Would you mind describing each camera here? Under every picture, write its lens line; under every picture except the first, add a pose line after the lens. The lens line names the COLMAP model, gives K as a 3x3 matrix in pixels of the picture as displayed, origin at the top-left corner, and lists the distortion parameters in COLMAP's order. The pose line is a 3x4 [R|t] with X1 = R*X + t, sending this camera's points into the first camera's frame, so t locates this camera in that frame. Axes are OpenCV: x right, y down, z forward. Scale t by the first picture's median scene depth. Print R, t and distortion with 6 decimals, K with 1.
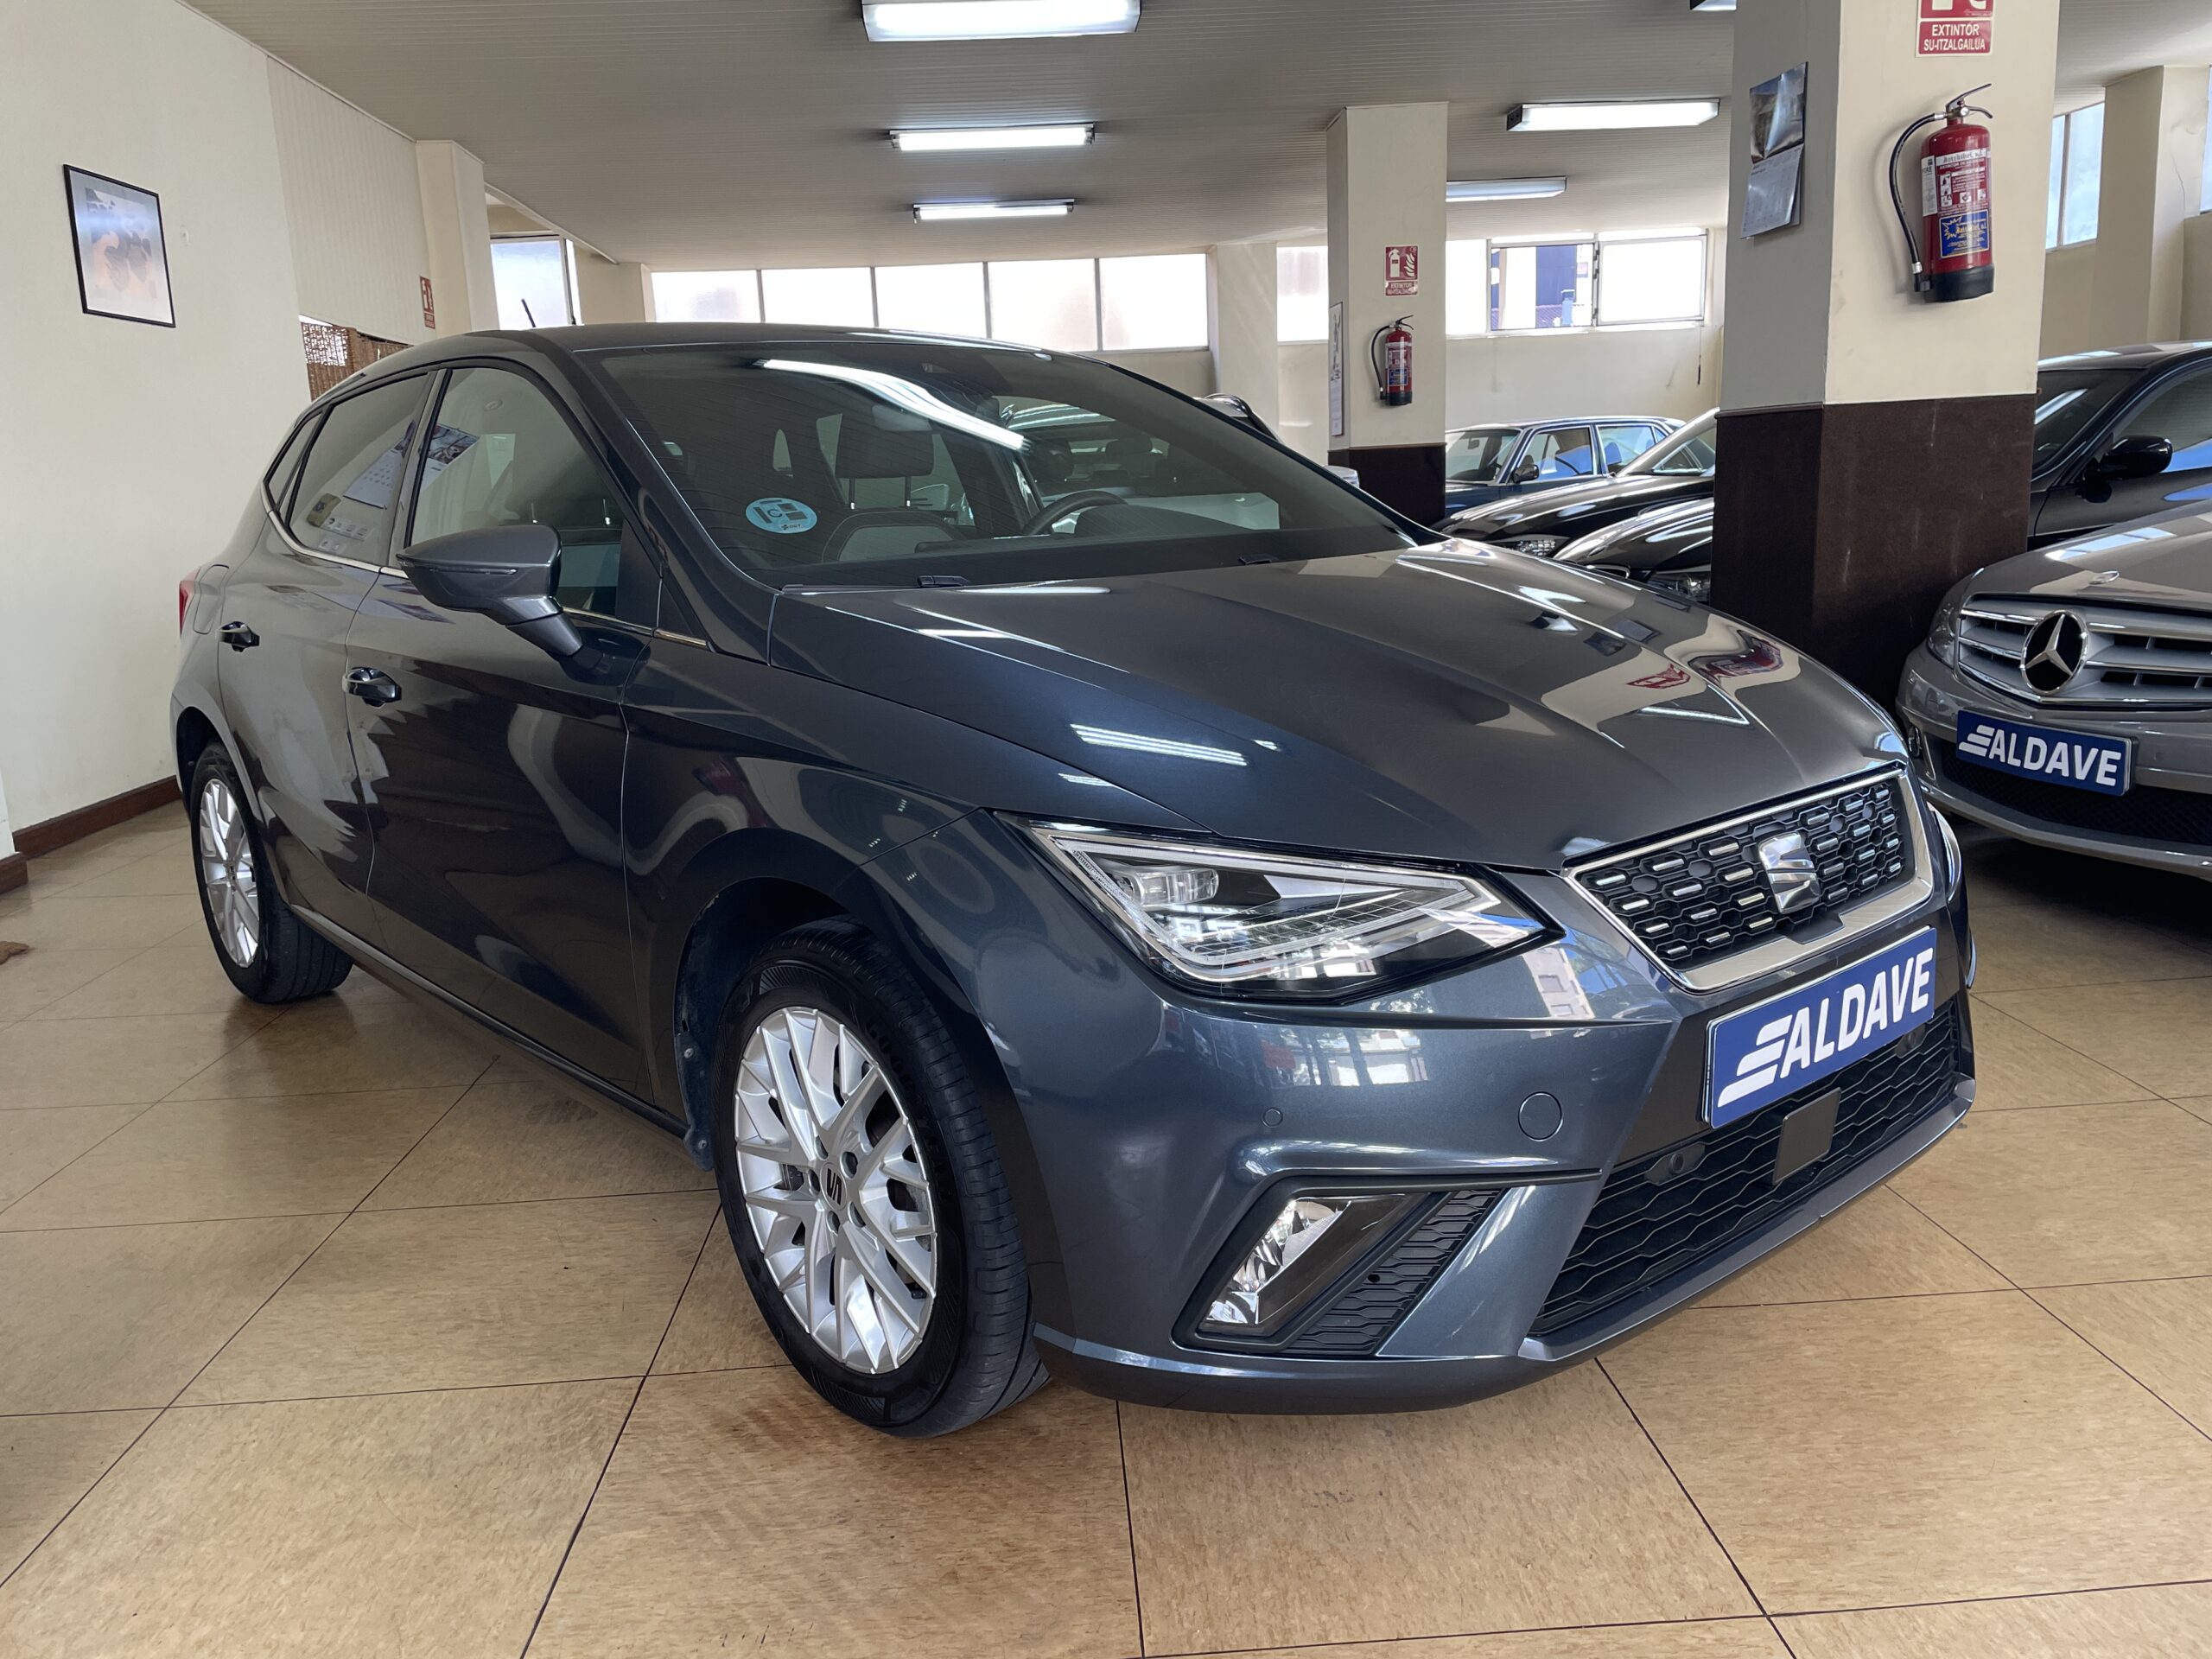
lens RADIAL K [[1698.8, 0, 1106.0], [0, 1698.8, 829.5], [0, 0, 1]] dist [0.108835, -0.155528]
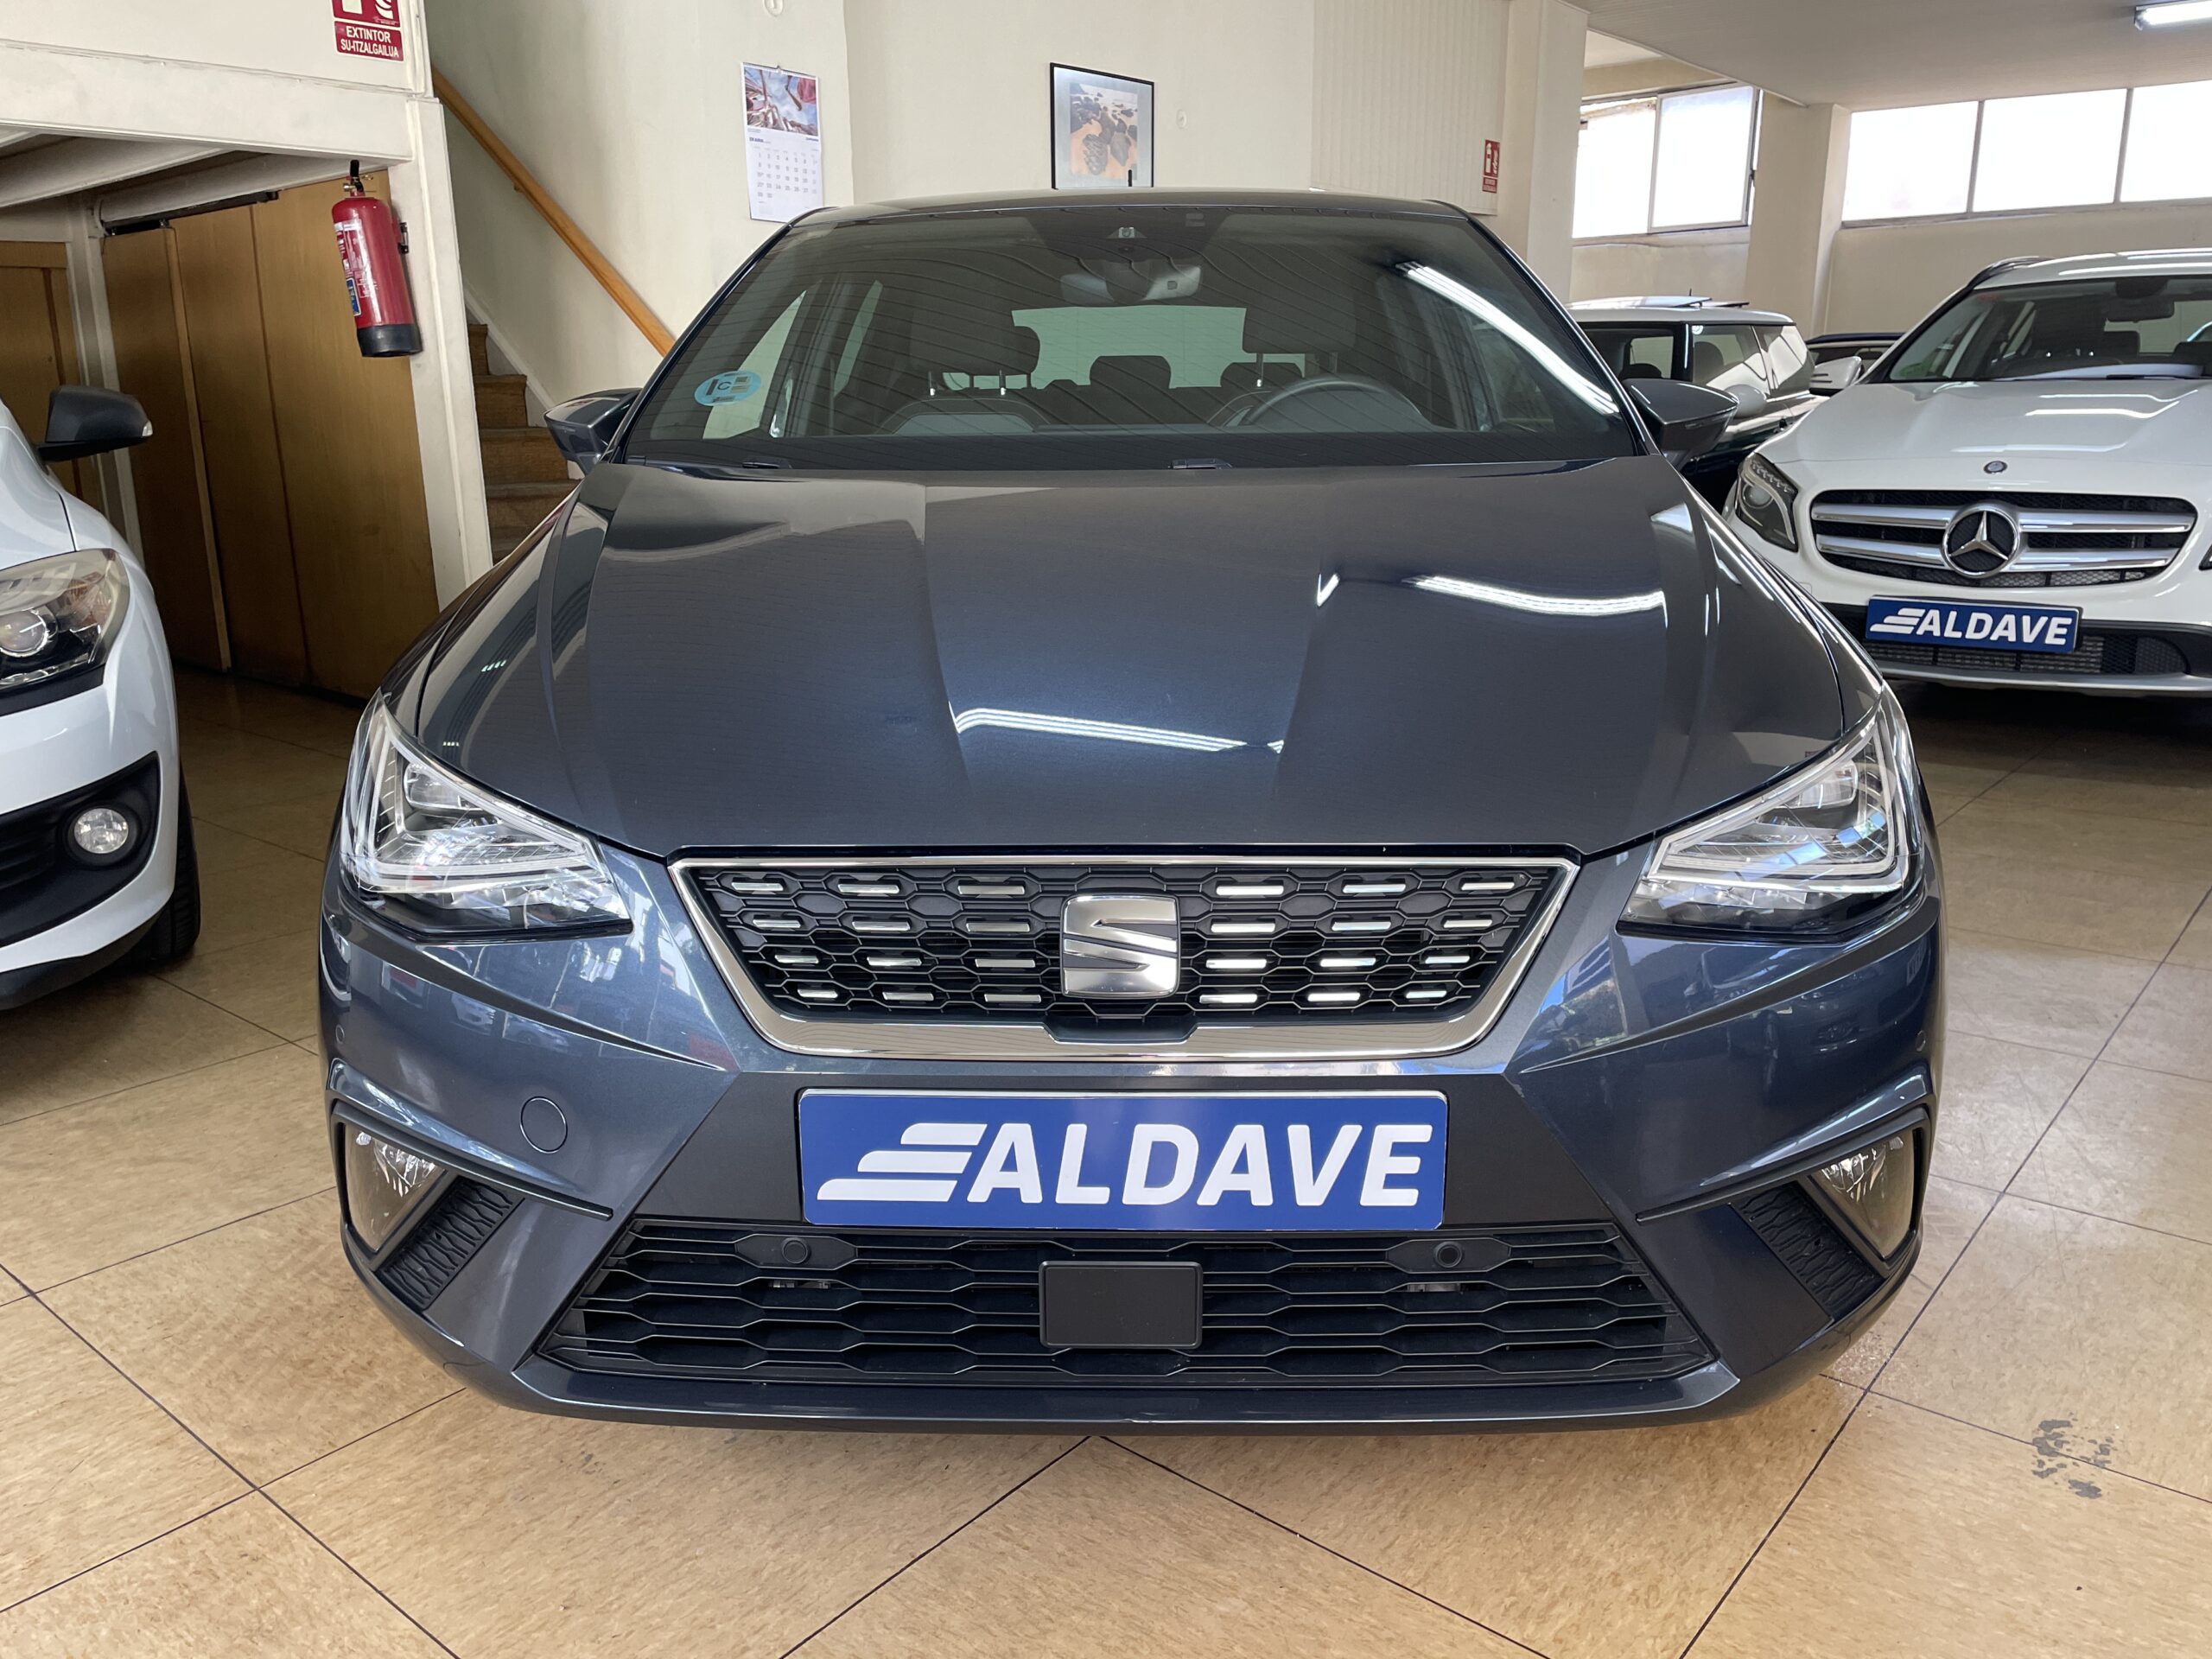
lens RADIAL K [[1698.8, 0, 1106.0], [0, 1698.8, 829.5], [0, 0, 1]] dist [0.108835, -0.155528]
pose [[0.730050, 0.205465, -0.651775, 0.858633], [-0.155701, 0.978658, 0.134111, -0.120066], [0.665420, 0.003574, 0.746461, 0.465231]]
